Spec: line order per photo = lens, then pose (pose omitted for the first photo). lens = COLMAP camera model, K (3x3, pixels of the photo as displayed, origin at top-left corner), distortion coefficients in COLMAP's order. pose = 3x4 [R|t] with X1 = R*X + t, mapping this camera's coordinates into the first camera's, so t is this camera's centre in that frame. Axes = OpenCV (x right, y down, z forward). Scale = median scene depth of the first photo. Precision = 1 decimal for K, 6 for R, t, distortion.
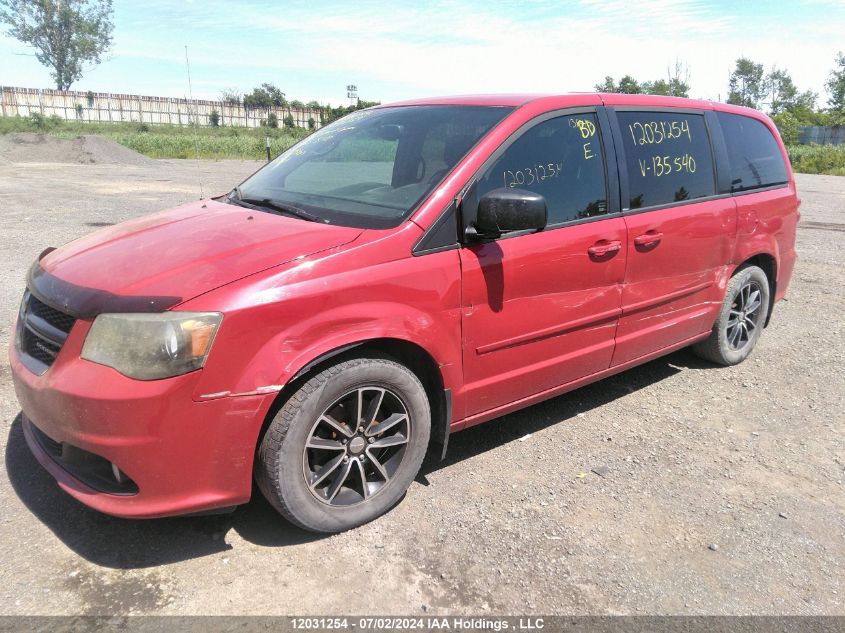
lens RADIAL K [[704.9, 0, 423.4], [0, 704.9, 315.2], [0, 0, 1]] dist [-0.001820, -0.005070]
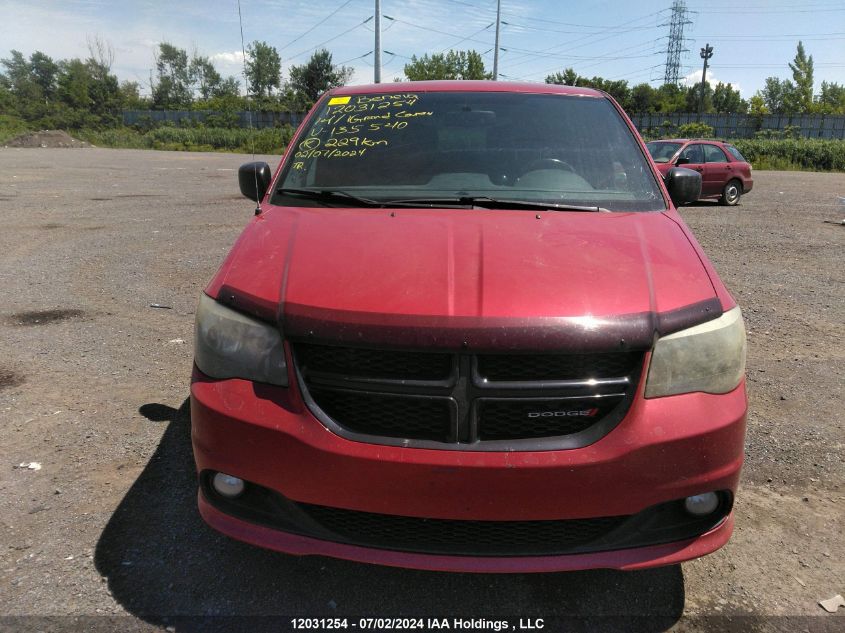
lens RADIAL K [[704.9, 0, 422.9], [0, 704.9, 318.7], [0, 0, 1]] dist [-0.001820, -0.005070]
pose [[0.586824, -0.219064, 0.779518, -0.210353], [0.198151, 0.972288, 0.124068, -0.030453], [-0.785095, 0.081657, 0.613969, 0.117158]]
